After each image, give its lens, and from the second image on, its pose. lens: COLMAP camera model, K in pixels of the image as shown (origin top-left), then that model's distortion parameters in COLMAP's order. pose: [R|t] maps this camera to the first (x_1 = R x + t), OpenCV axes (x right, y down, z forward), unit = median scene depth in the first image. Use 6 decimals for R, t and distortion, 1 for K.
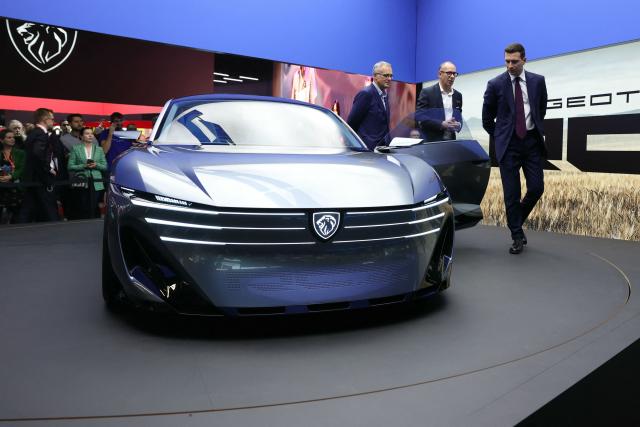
lens RADIAL K [[627.0, 0, 320.0], [0, 627.0, 213.5], [0, 0, 1]] dist [0.088150, 0.003953]
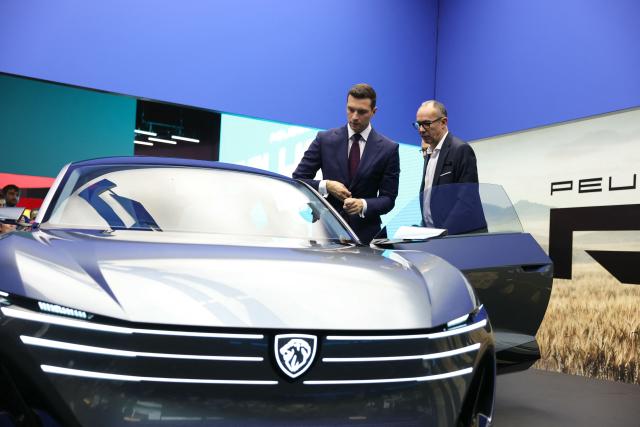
lens RADIAL K [[627.0, 0, 320.0], [0, 627.0, 213.5], [0, 0, 1]] dist [0.088150, 0.003953]
pose [[0.992821, 0.021257, -0.117707, 0.113446], [-0.038797, 0.988106, -0.148799, -0.031878], [0.113144, 0.152297, 0.981837, 0.336247]]
